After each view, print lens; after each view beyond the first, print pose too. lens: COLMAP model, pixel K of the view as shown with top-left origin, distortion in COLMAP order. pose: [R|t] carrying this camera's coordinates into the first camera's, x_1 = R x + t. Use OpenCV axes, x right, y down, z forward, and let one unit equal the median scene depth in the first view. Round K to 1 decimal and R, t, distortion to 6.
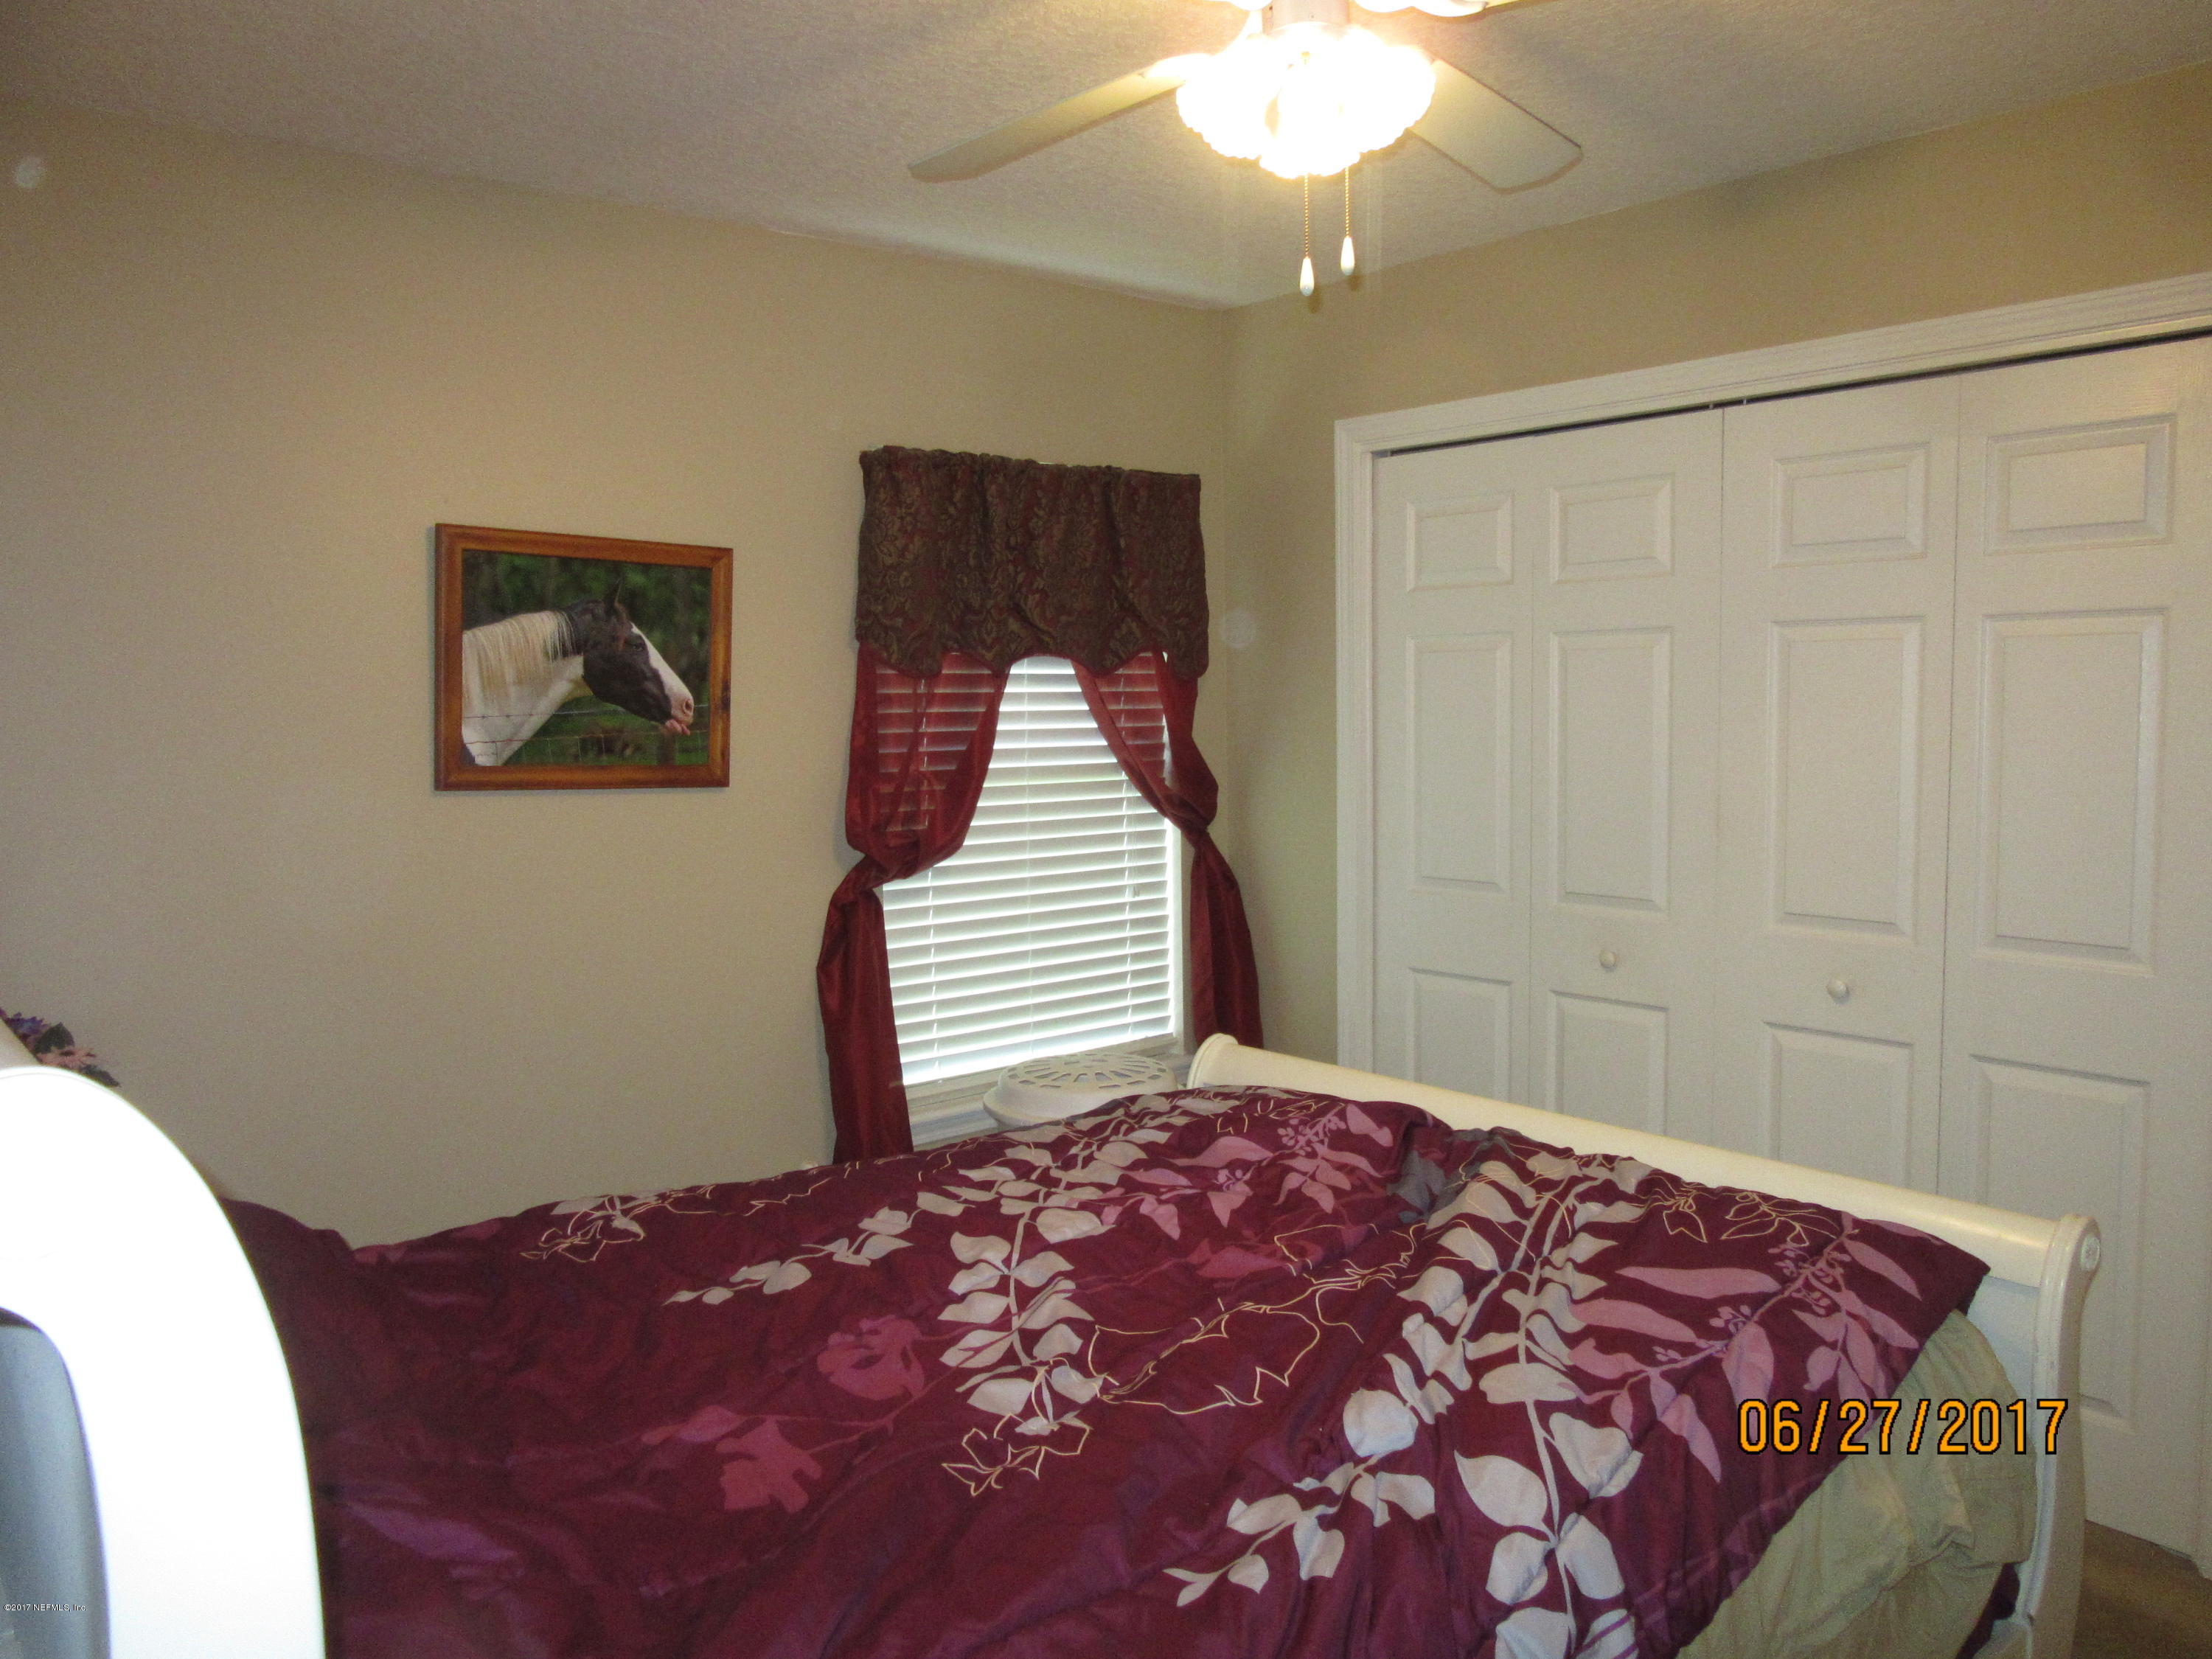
lens RADIAL K [[1737.0, 0, 1098.3], [0, 1737.0, 835.0], [0, 0, 1]] dist [-0.029754, 0.036638]
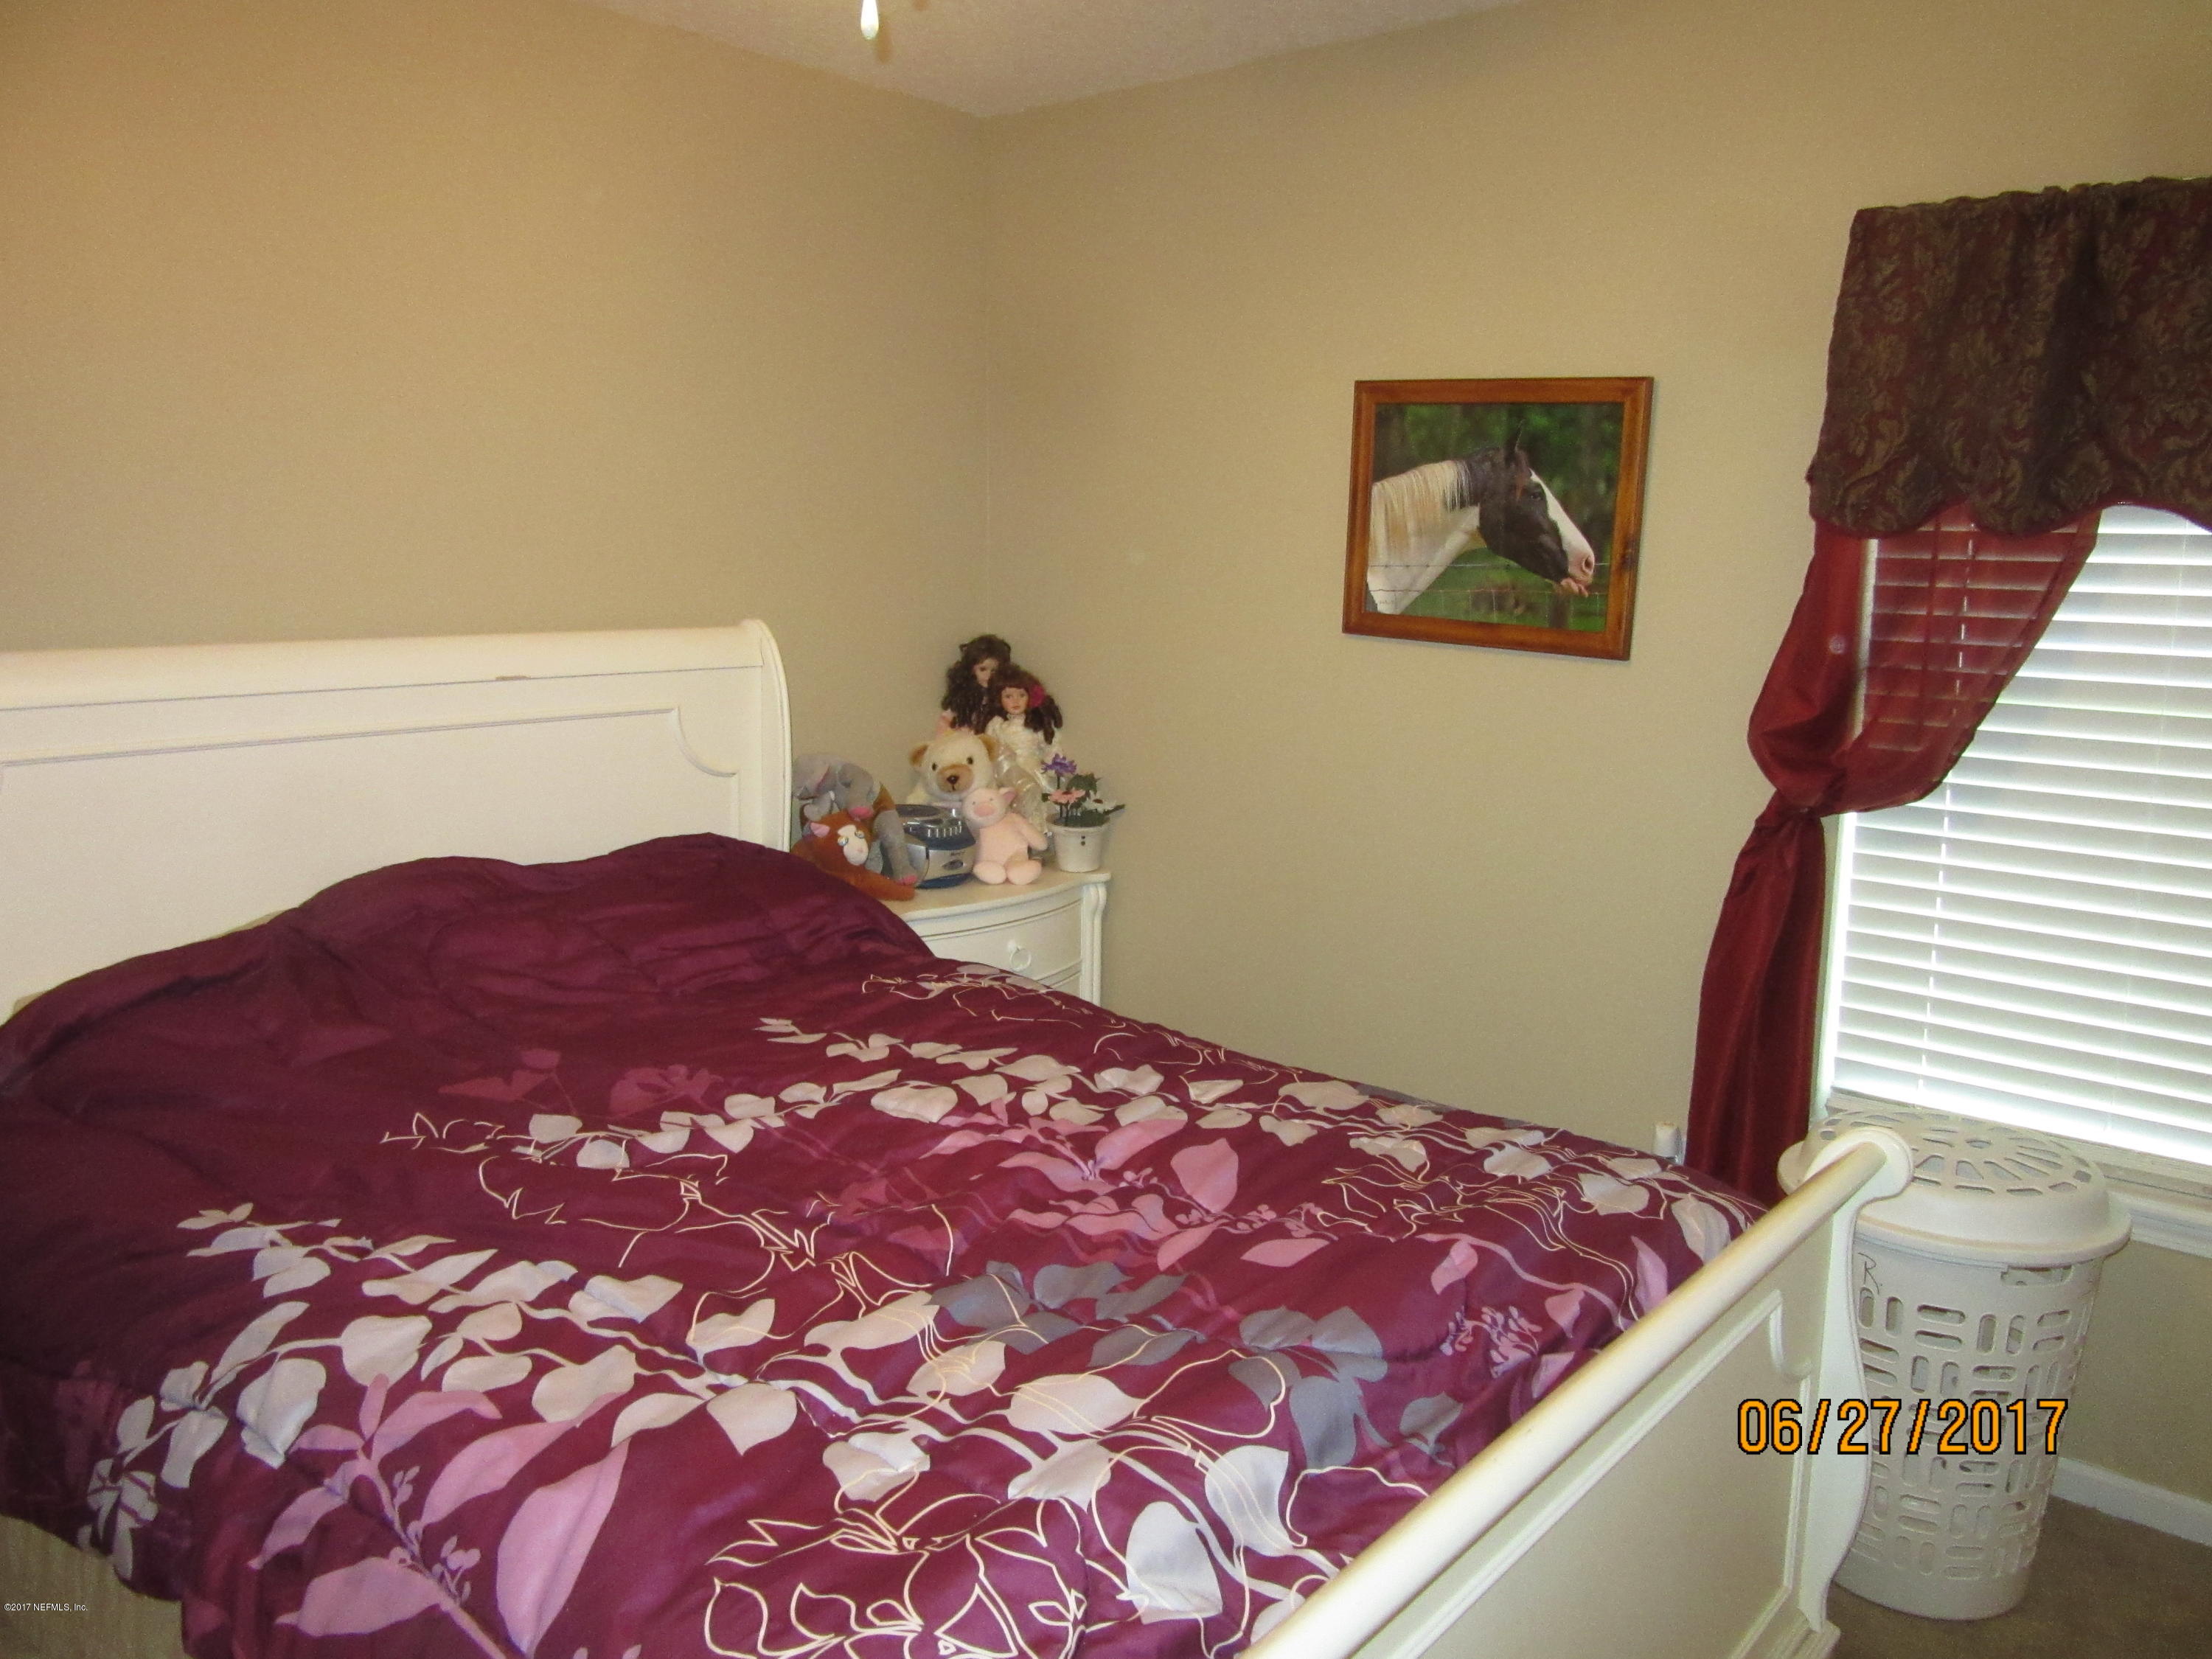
lens RADIAL K [[1663.7, 0, 1102.4], [0, 1663.7, 883.1], [0, 0, 1]] dist [-0.008803, -0.002044]
pose [[0.153567, 0.216897, -0.964040, 0.598369], [-0.096844, 0.974219, 0.203761, -0.066051], [0.983381, 0.062070, 0.170613, 0.635773]]
